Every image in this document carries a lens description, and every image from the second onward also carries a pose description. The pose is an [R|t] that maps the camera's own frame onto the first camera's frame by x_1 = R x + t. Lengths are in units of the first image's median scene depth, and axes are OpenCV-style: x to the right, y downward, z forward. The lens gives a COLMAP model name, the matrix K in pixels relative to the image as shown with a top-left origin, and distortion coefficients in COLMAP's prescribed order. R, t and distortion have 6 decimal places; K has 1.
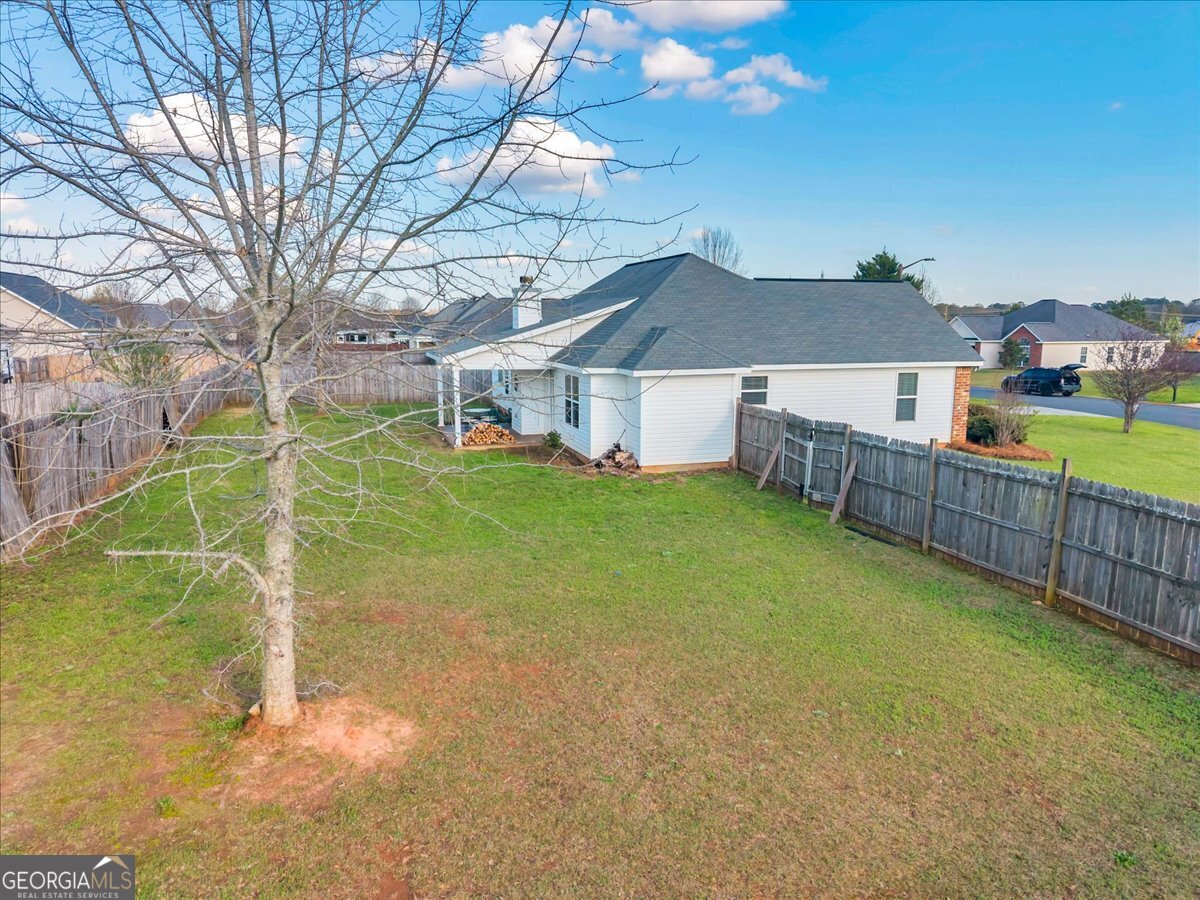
lens RADIAL K [[804.1, 0, 600.0], [0, 804.1, 450.0], [0, 0, 1]] dist [0.031690, -0.040973]
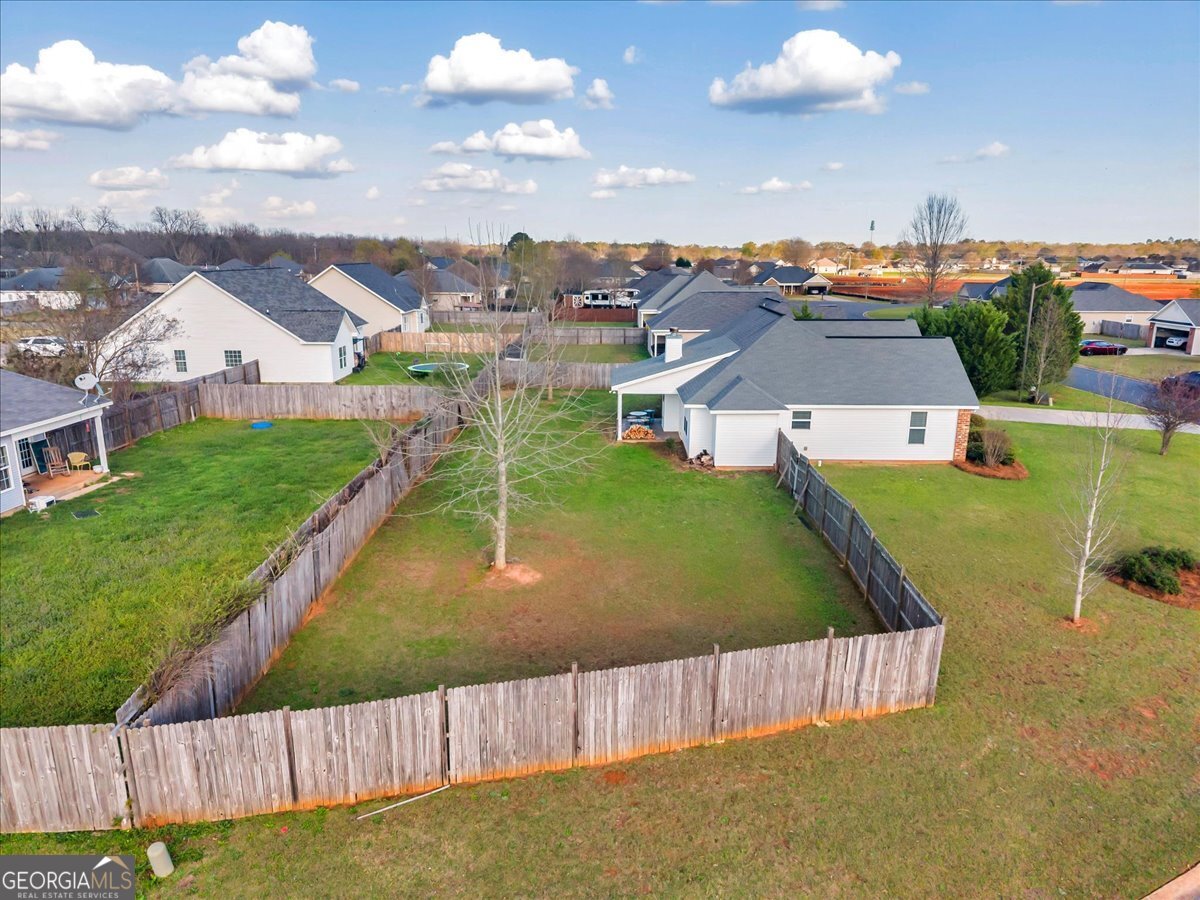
lens RADIAL K [[804.1, 0, 600.0], [0, 804.1, 450.0], [0, 0, 1]] dist [0.031690, -0.040973]
pose [[0.952693, 0.077380, -0.293919, 0.312996], [-0.051836, 0.994247, 0.093736, -0.157180], [0.299481, -0.074066, 0.951223, -0.664431]]
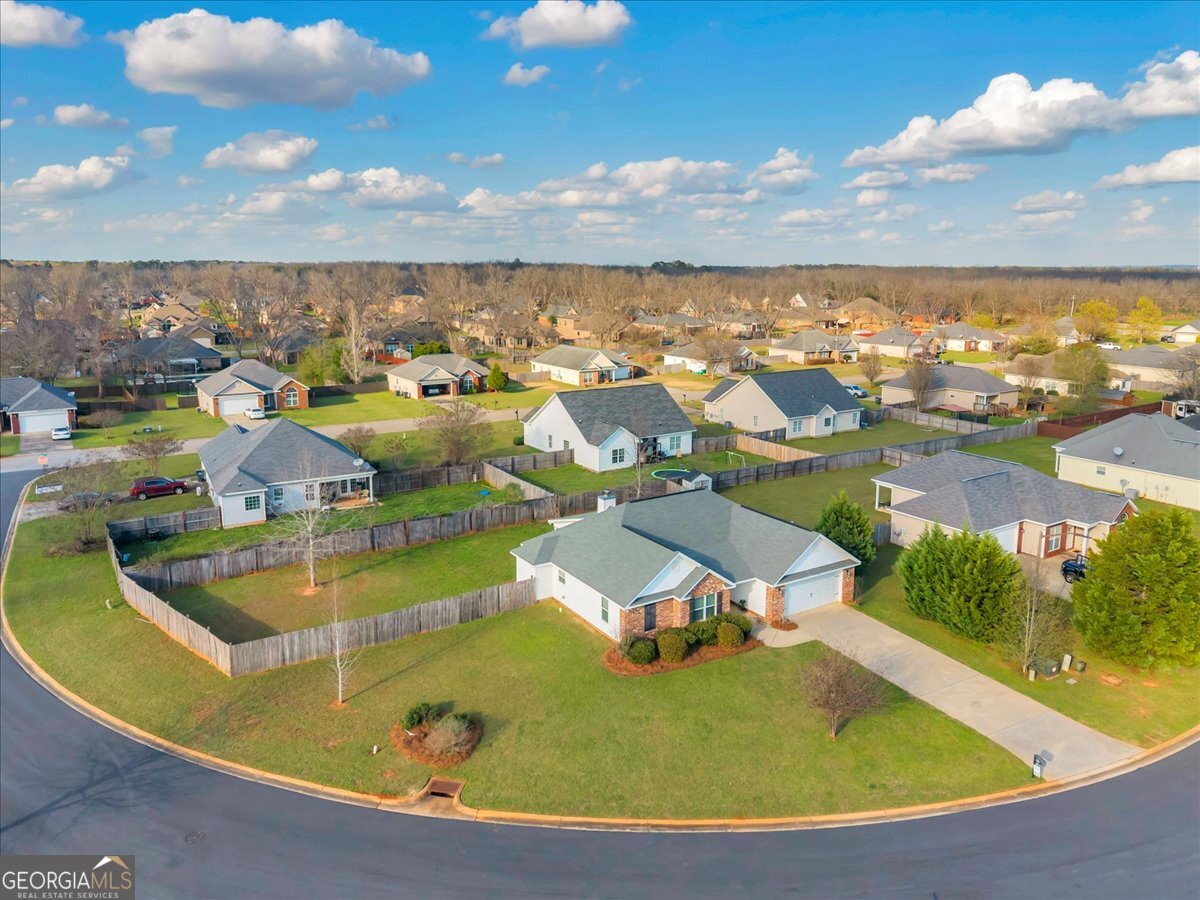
lens RADIAL K [[804.1, 0, 600.0], [0, 804.1, 450.0], [0, 0, 1]] dist [0.031690, -0.040973]
pose [[0.276993, 0.212705, -0.937034, 2.498624], [-0.156519, 0.972154, 0.174409, -0.917479], [0.948038, 0.098354, 0.302572, 0.428879]]
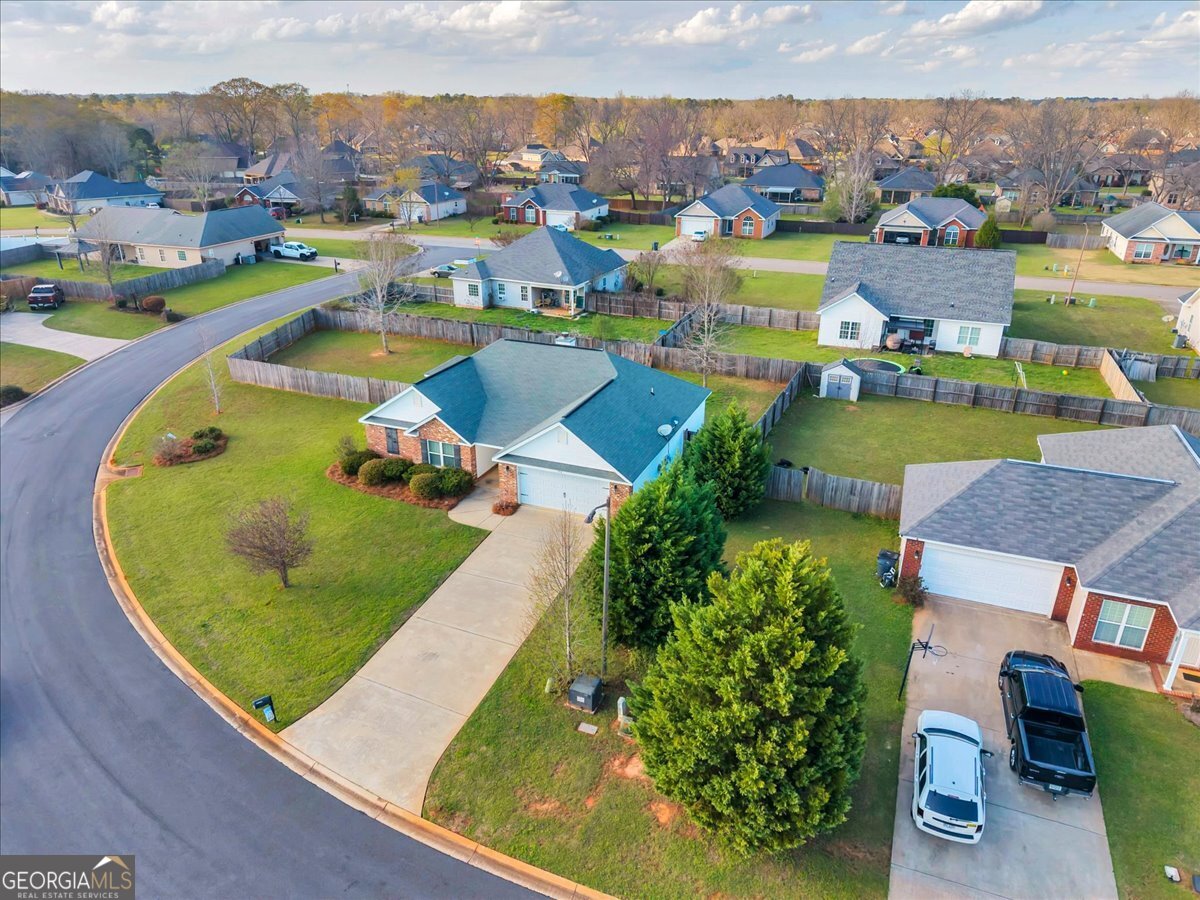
lens RADIAL K [[804.1, 0, 600.0], [0, 804.1, 450.0], [0, 0, 1]] dist [0.031690, -0.040973]
pose [[-0.615379, 0.310302, -0.724583, 1.795476], [-0.128552, 0.867436, 0.480656, -1.212206], [0.777678, 0.388932, -0.493912, 2.834759]]
